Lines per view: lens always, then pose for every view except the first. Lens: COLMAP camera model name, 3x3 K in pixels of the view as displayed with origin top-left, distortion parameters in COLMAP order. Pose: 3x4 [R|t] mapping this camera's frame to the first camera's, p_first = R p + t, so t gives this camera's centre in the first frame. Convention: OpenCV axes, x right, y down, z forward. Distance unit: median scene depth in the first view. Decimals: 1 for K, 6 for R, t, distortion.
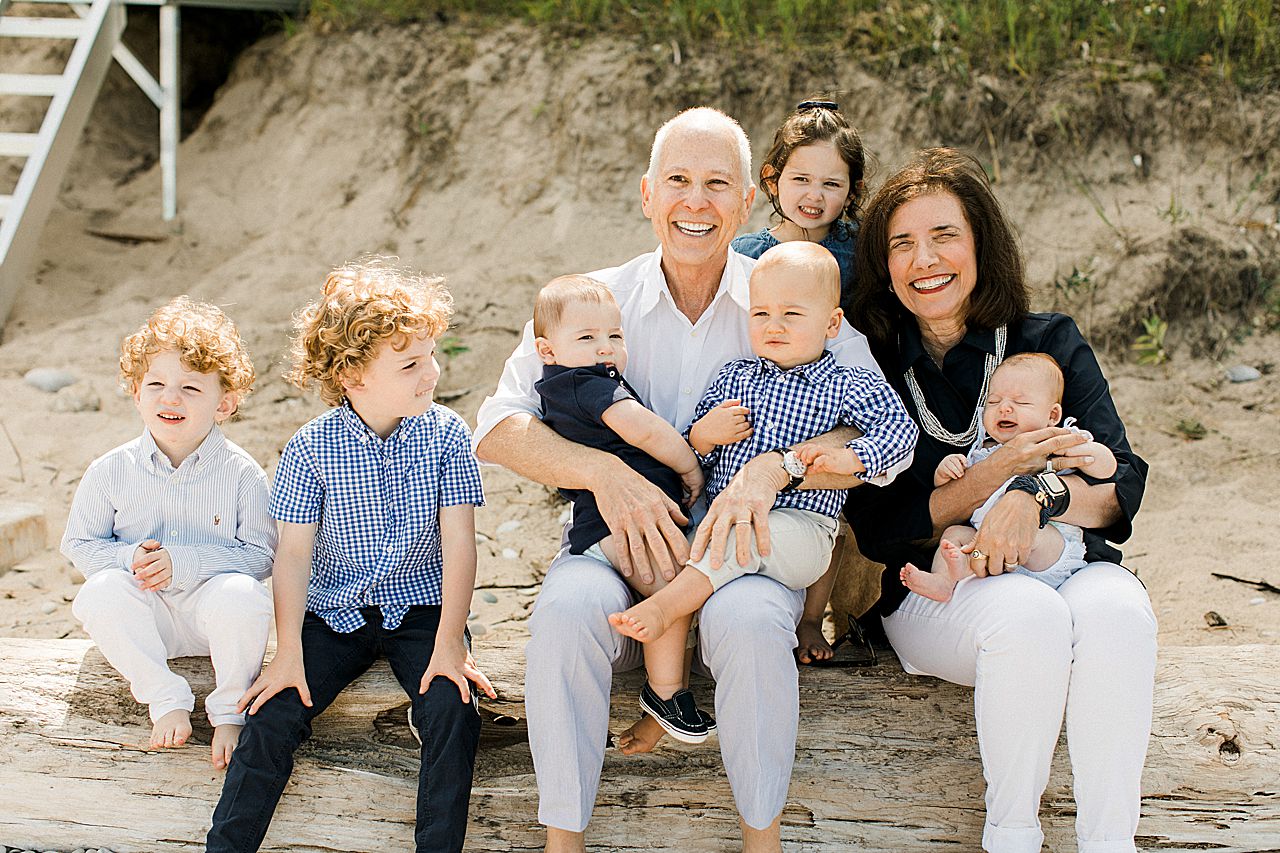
lens RADIAL K [[1801.2, 0, 594.5], [0, 1801.2, 420.4], [0, 0, 1]] dist [0.006782, 0.007232]
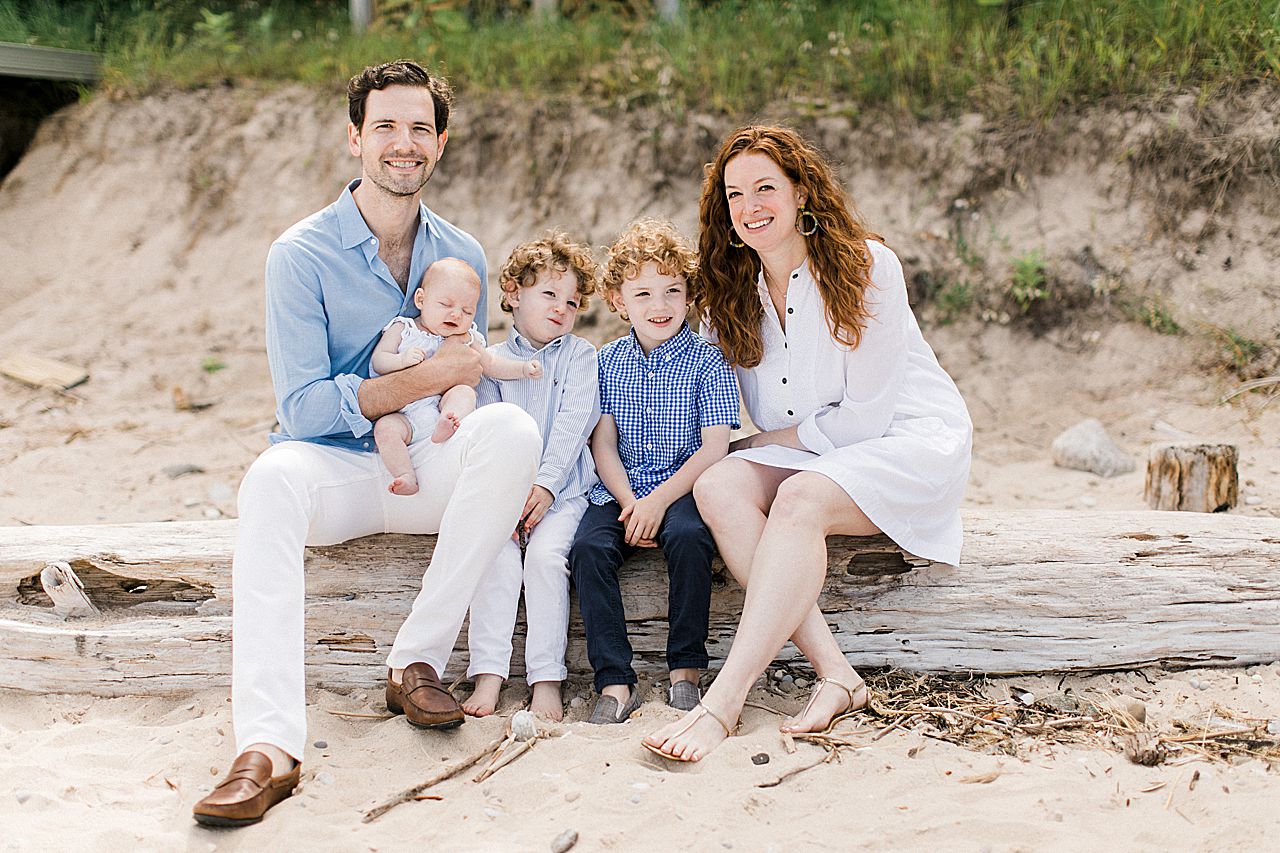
lens RADIAL K [[1801.2, 0, 594.5], [0, 1801.2, 420.4], [0, 0, 1]] dist [0.006782, 0.007232]
pose [[0.998106, -0.031522, 0.052823, 0.079932], [0.034605, 0.997688, -0.058490, 0.055407], [-0.050857, 0.060207, 0.996889, -0.089317]]
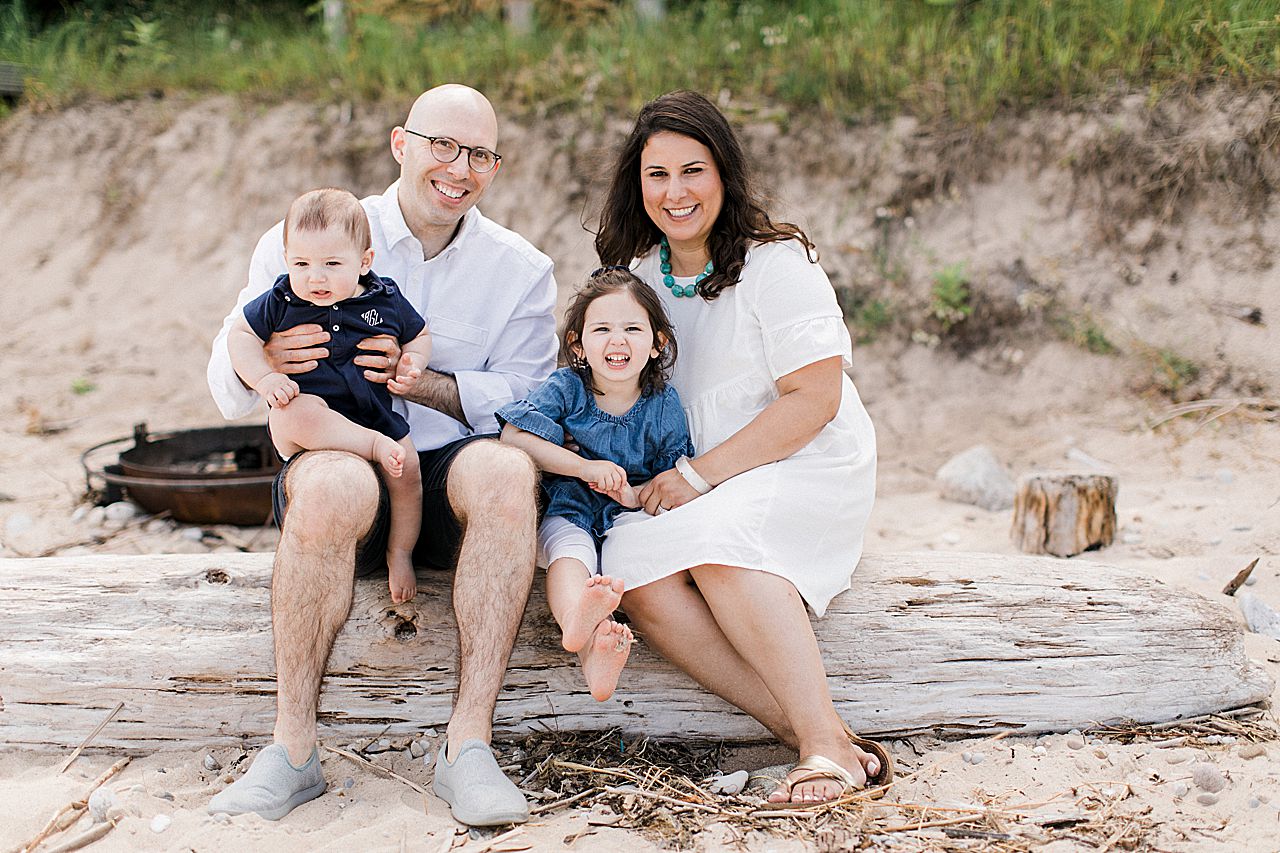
lens RADIAL K [[1801.2, 0, 594.5], [0, 1801.2, 420.4], [0, 0, 1]] dist [0.006782, 0.007232]
pose [[0.999611, -0.027829, 0.001648, 0.180401], [0.027874, 0.996728, -0.075876, 0.055672], [0.000469, 0.075893, 0.997116, -0.026737]]
